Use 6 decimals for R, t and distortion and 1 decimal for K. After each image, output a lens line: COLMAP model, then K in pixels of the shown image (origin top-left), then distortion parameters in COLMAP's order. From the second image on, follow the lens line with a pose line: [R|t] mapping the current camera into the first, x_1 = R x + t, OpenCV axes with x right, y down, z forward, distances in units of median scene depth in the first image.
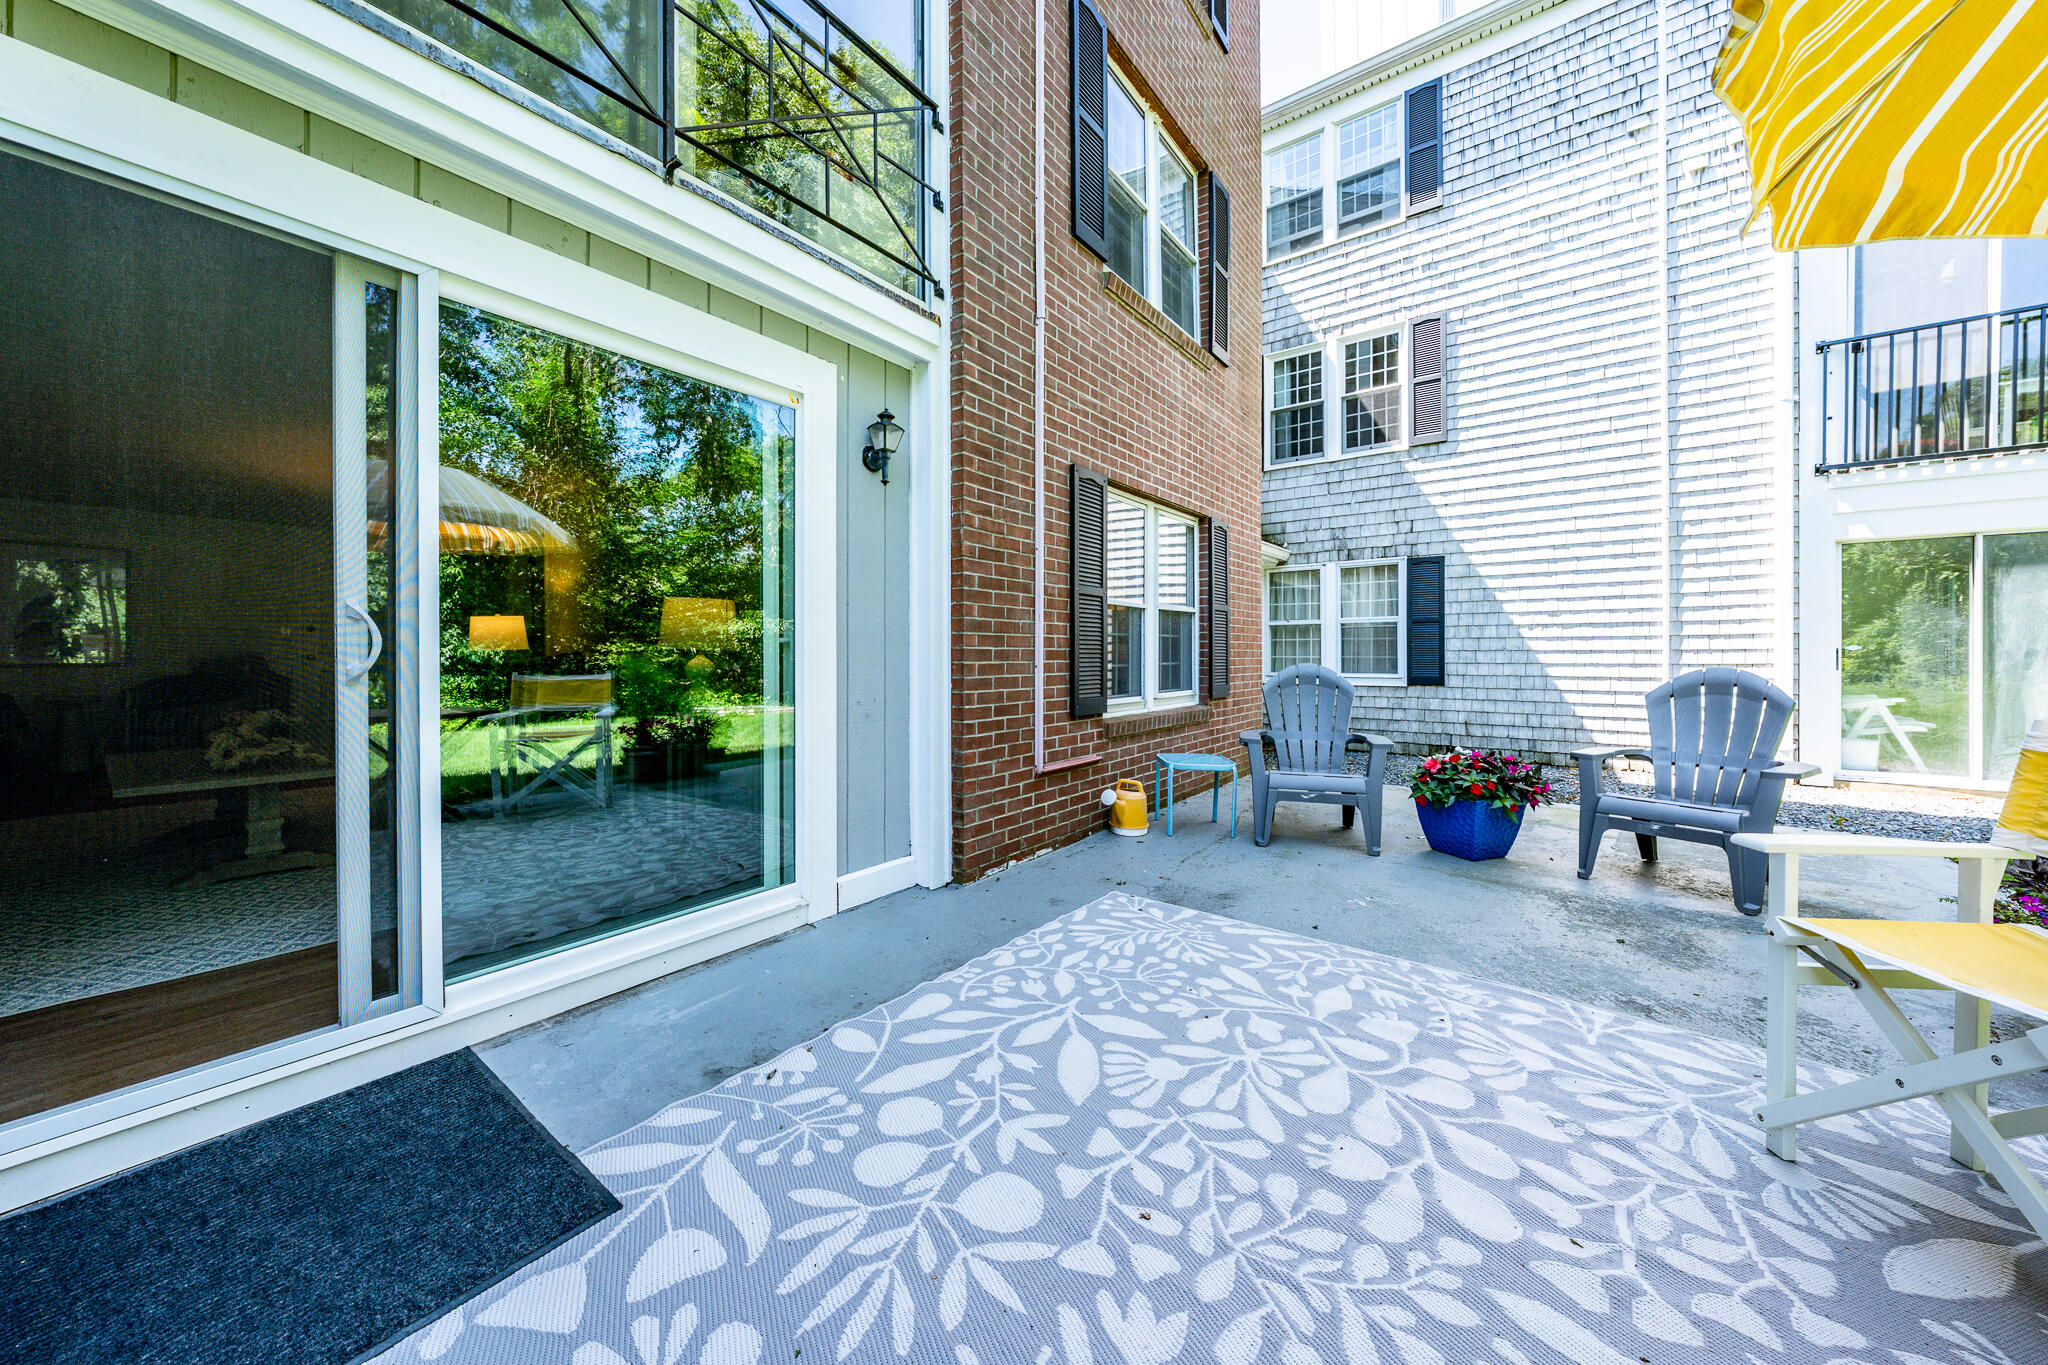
lens RADIAL K [[744.7, 0, 1075.1], [0, 744.7, 665.5], [0, 0, 1]] dist [-0.006298, -0.000333]
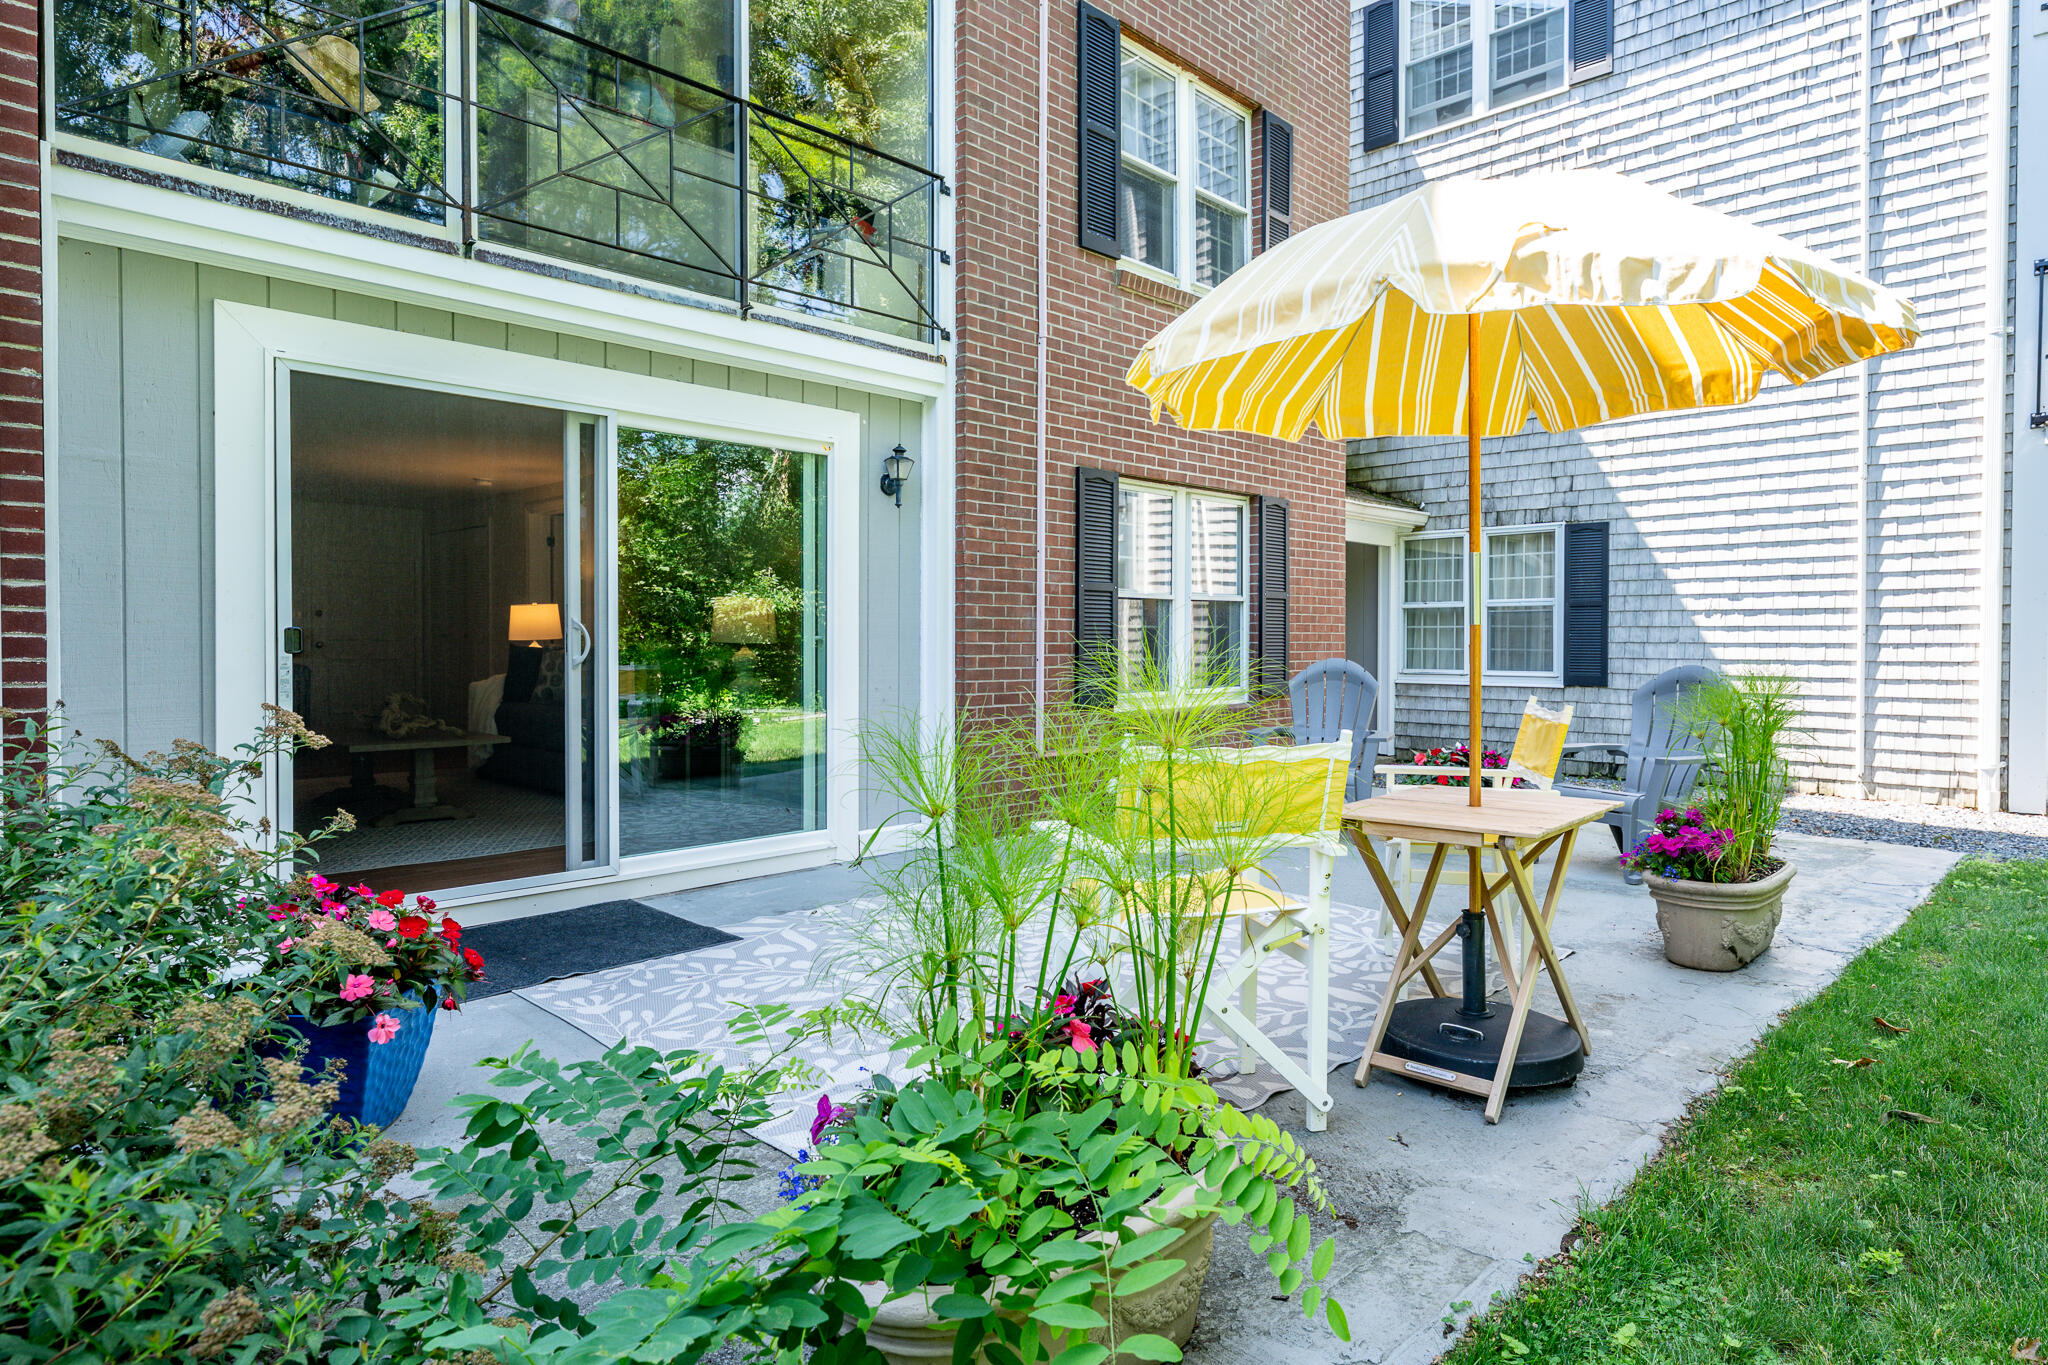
lens RADIAL K [[1160.9, 0, 1020.0], [0, 1160.9, 668.6], [0, 0, 1]] dist [-0.003641, 0.000306]
pose [[0.982583, 0.007431, -0.185675, 0.146525], [-0.005676, 0.999934, 0.009978, -0.001583], [0.185737, -0.008751, 0.982561, -0.410705]]
